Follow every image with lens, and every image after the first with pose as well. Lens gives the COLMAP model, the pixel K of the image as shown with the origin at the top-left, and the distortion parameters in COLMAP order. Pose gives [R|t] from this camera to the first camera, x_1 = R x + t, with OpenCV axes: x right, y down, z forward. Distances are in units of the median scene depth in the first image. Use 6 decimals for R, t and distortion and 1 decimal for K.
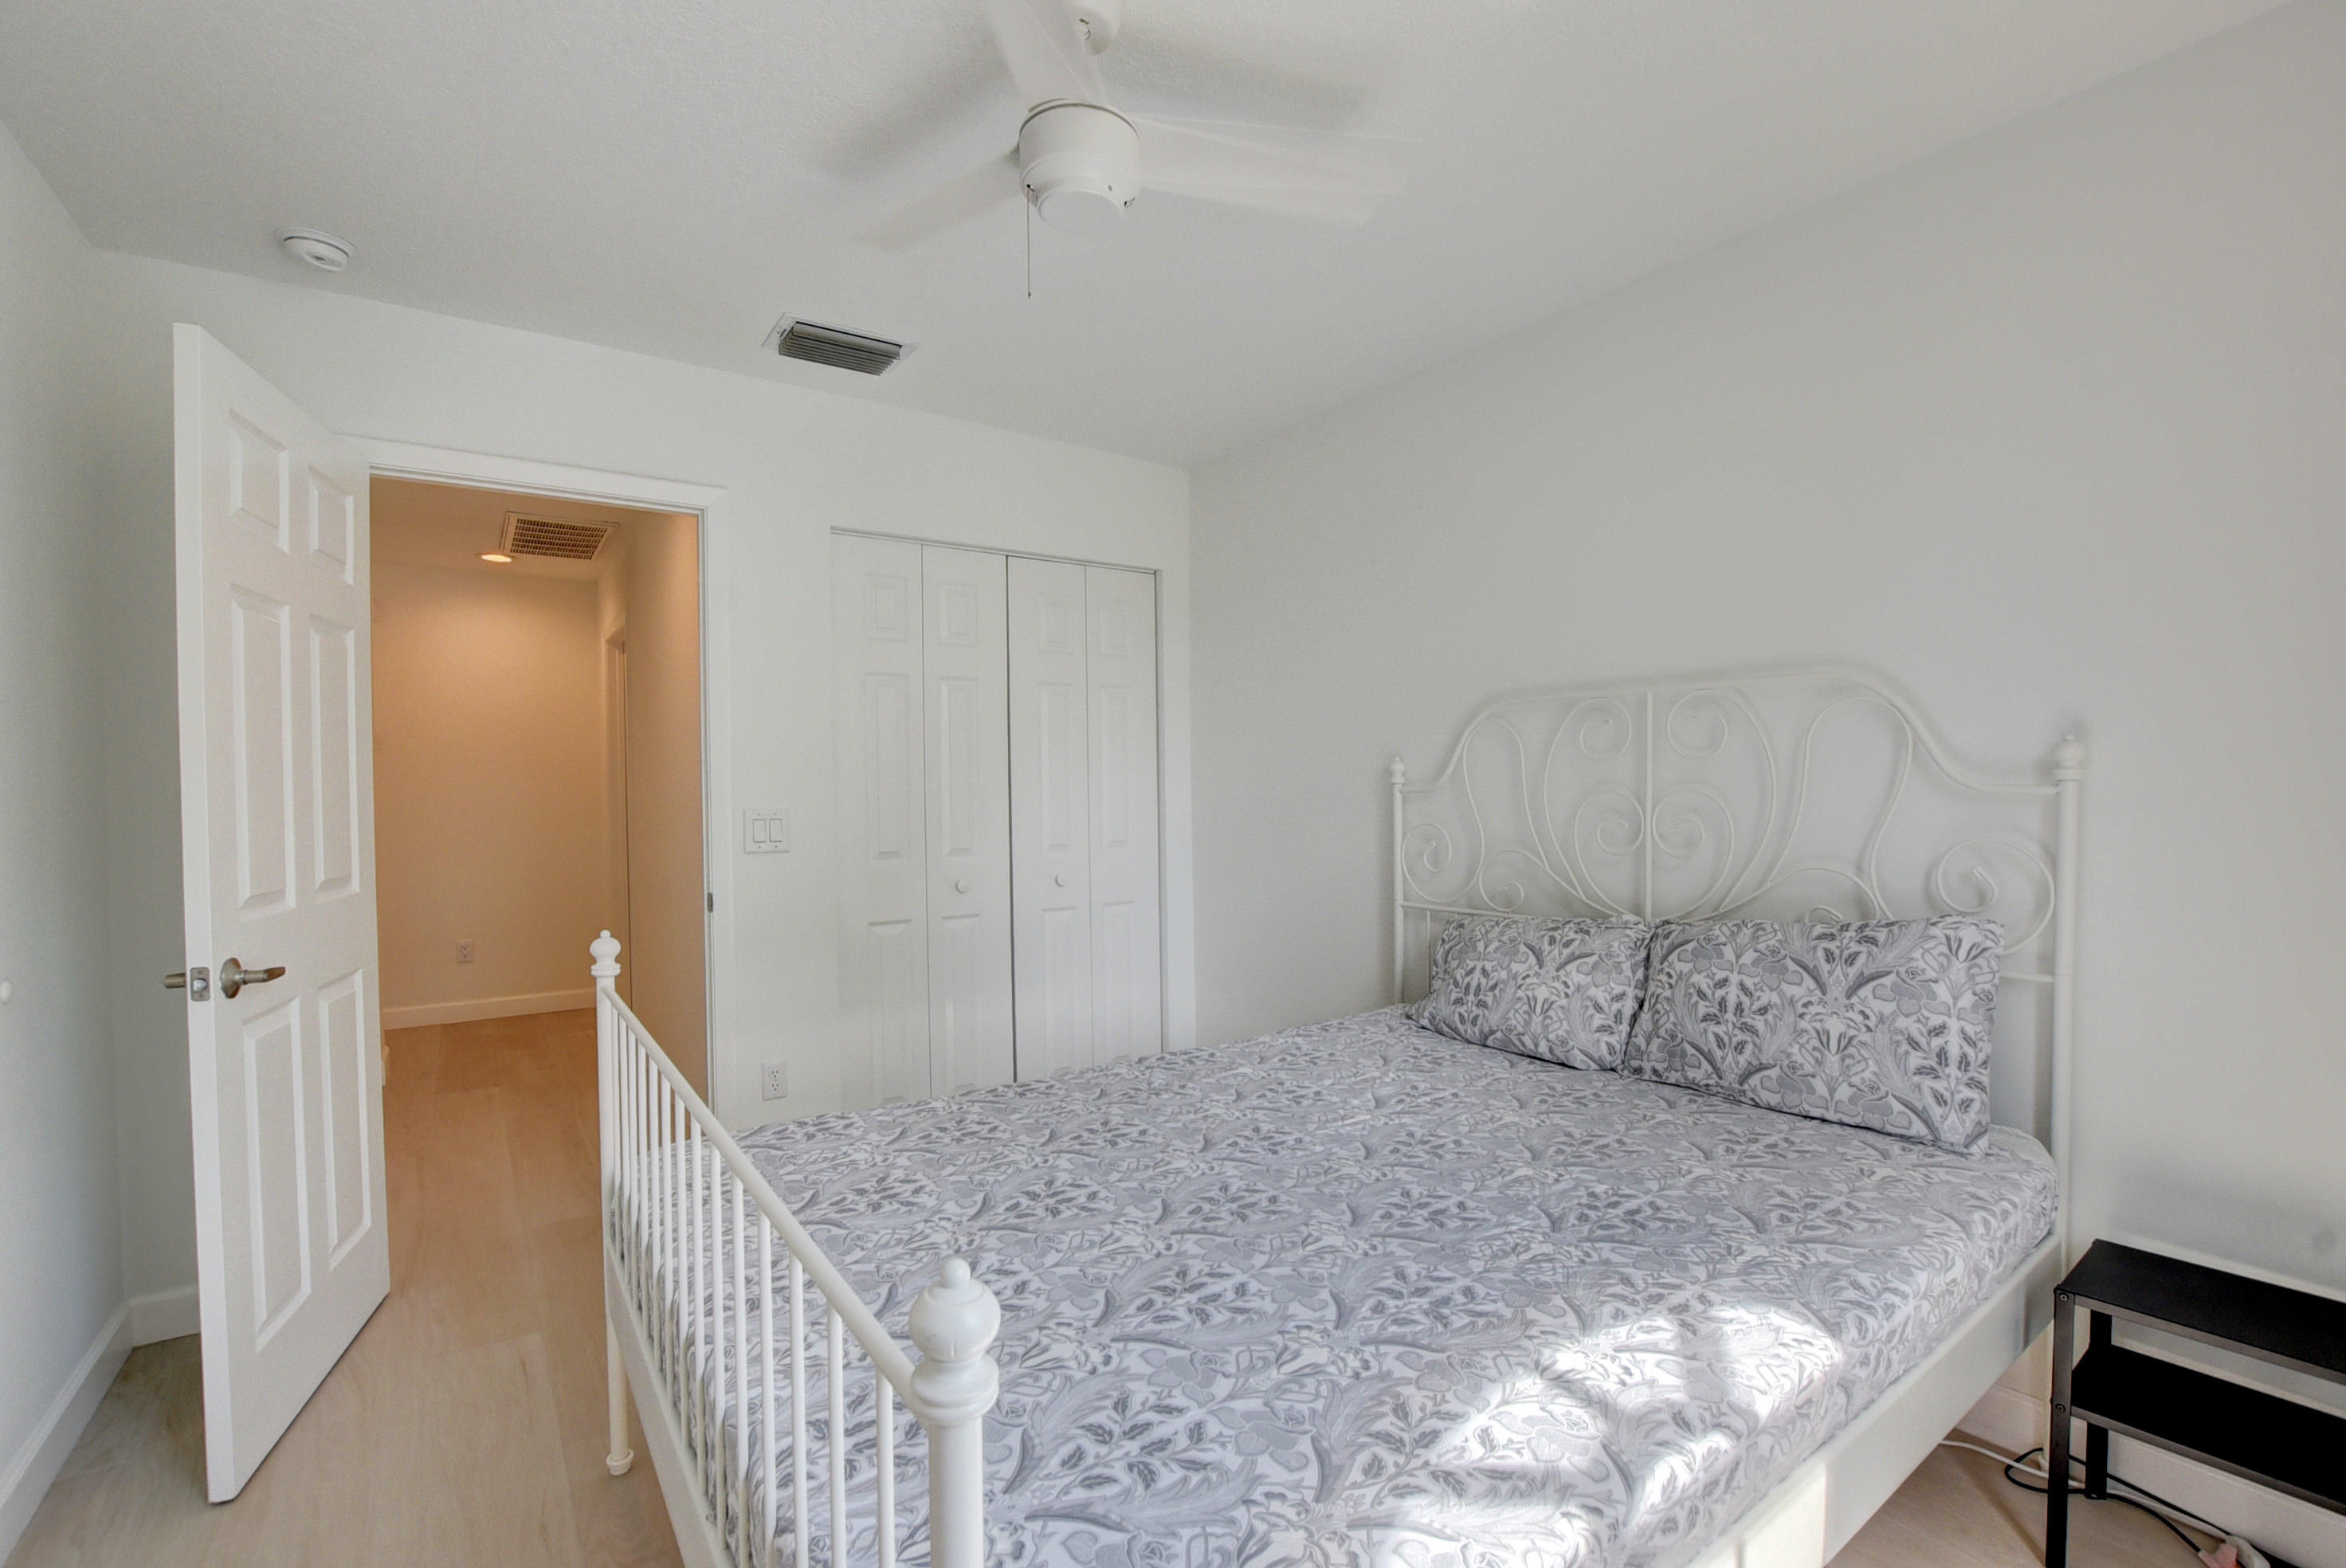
lens RADIAL K [[1026.1, 0, 1165.5], [0, 1026.1, 788.5], [0, 0, 1]] dist [-0.028161, 0.001159]
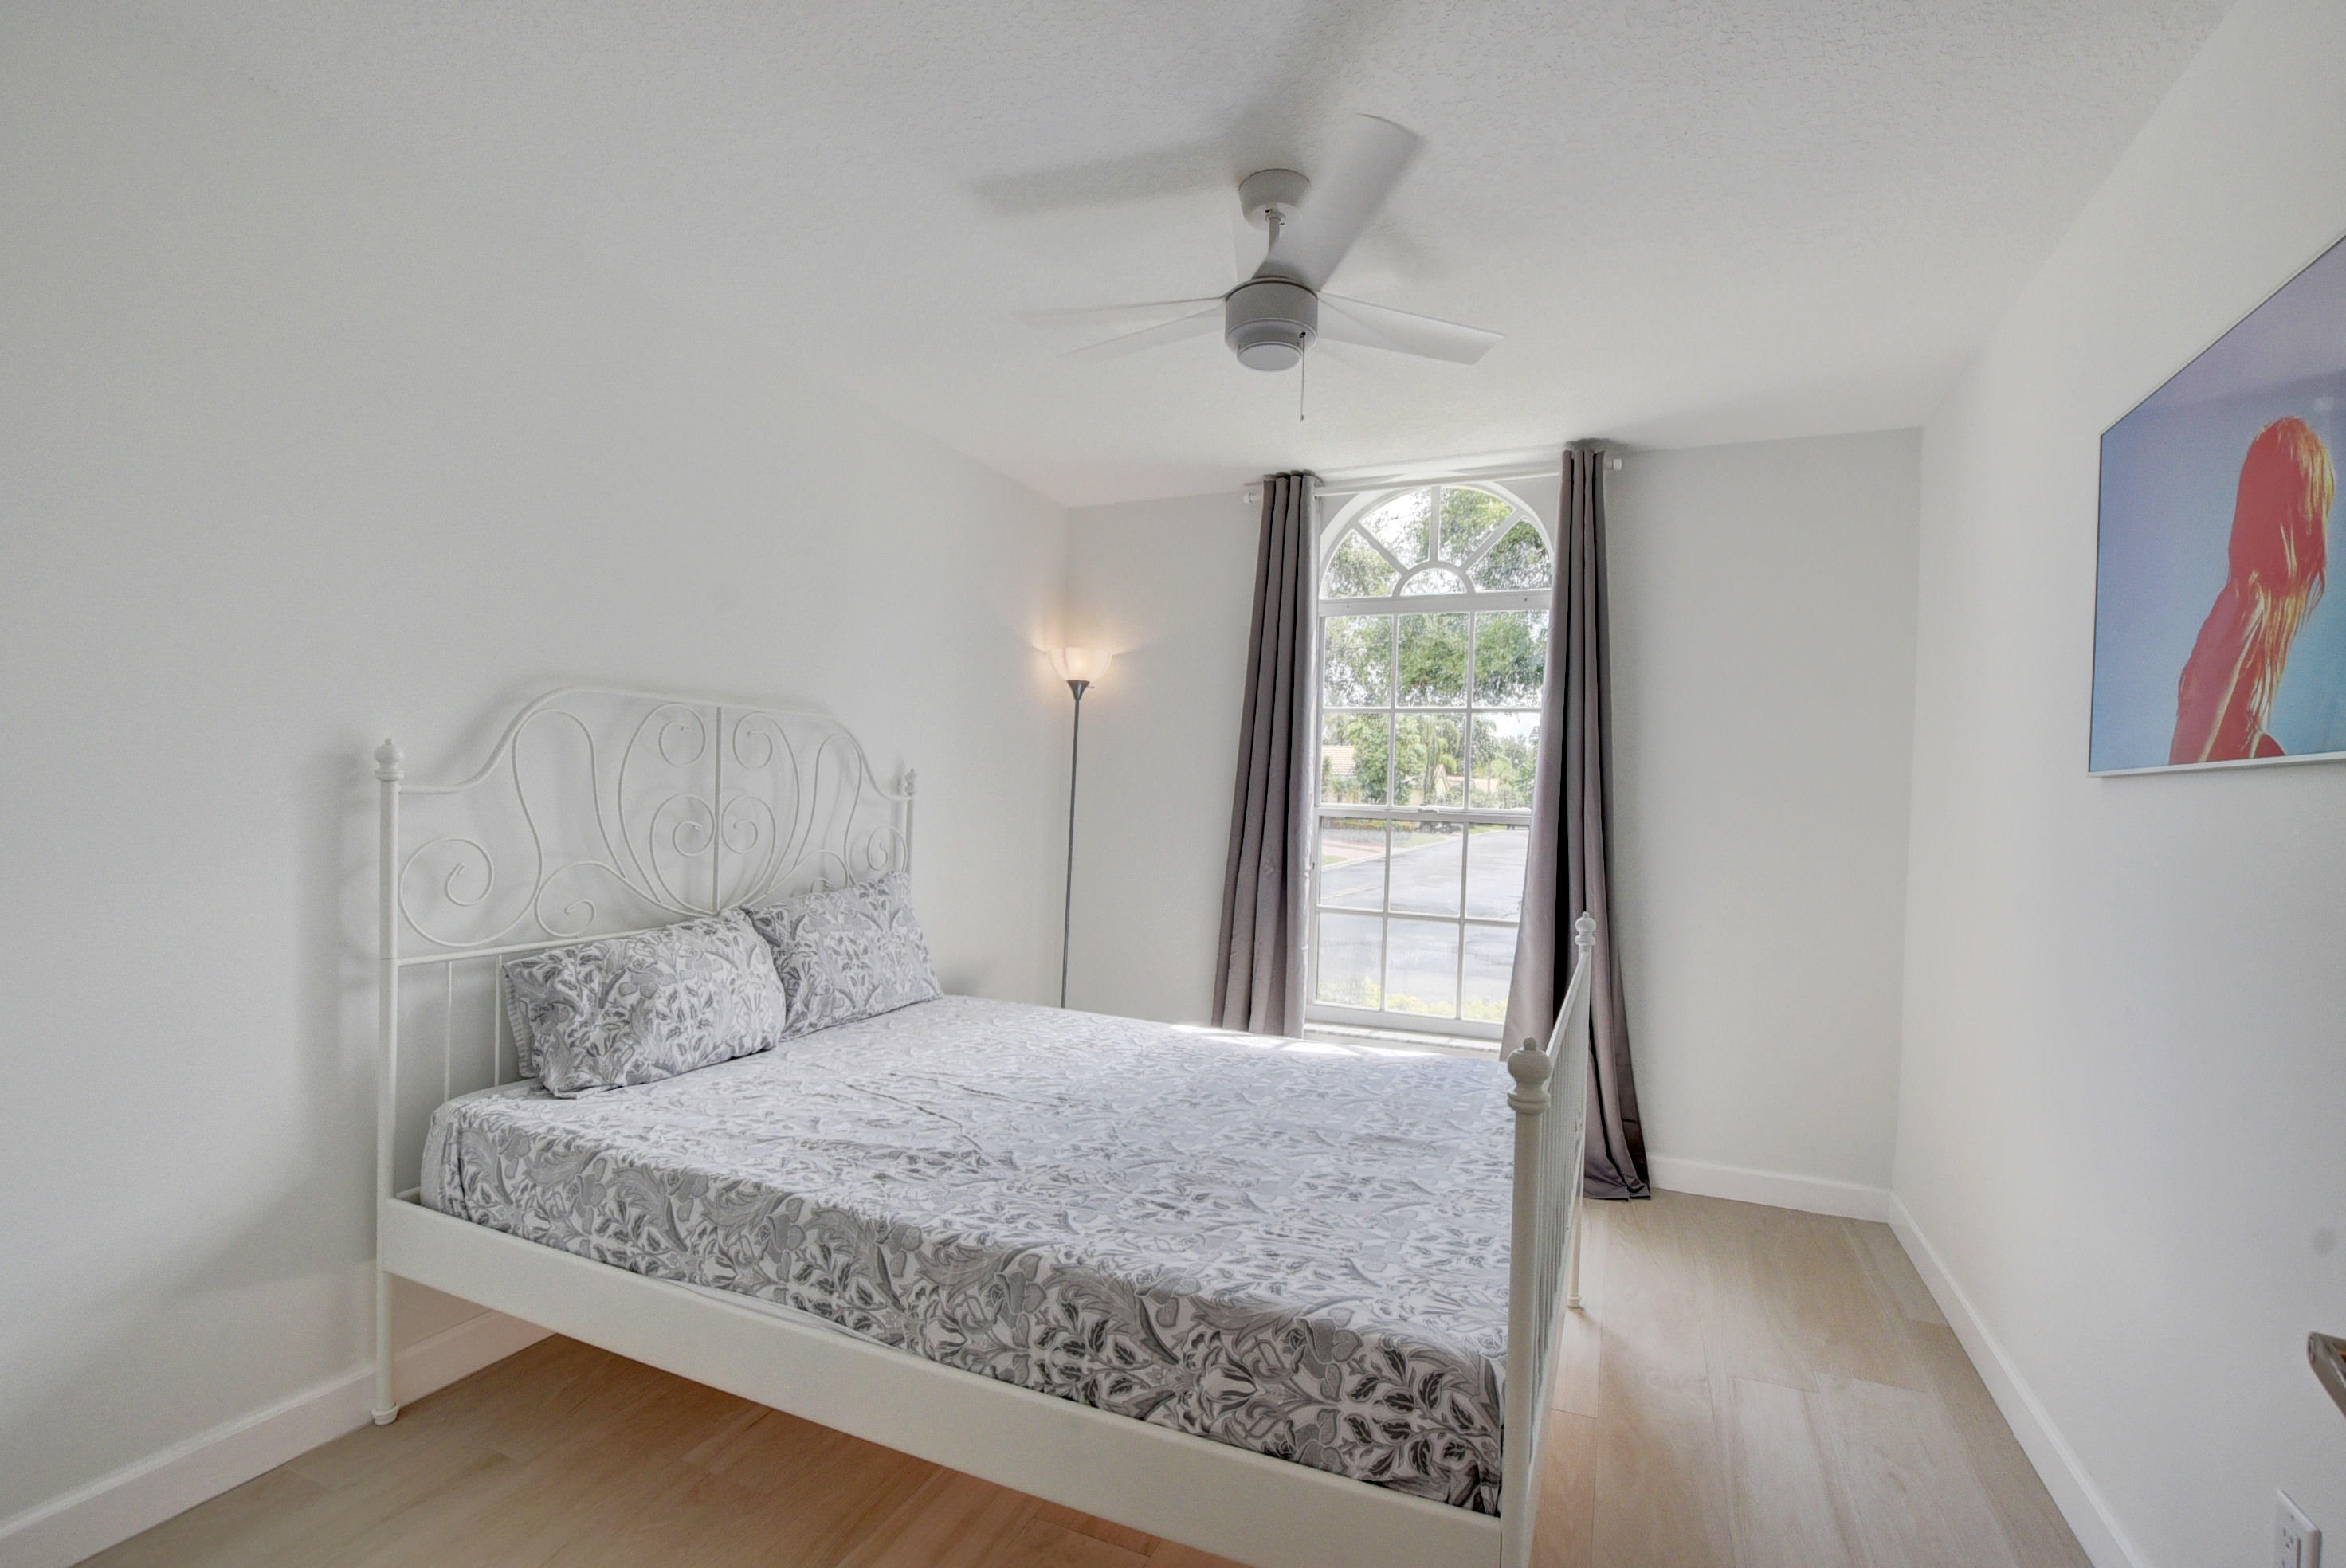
lens RADIAL K [[1026.1, 0, 1167.5], [0, 1026.1, 796.0], [0, 0, 1]] dist [-0.028161, 0.001159]
pose [[-0.505210, -0.000543, 0.862996, -0.838494], [-0.014448, 0.999865, -0.007829, 0.003351], [-0.862876, -0.016424, -0.505149, 1.301962]]
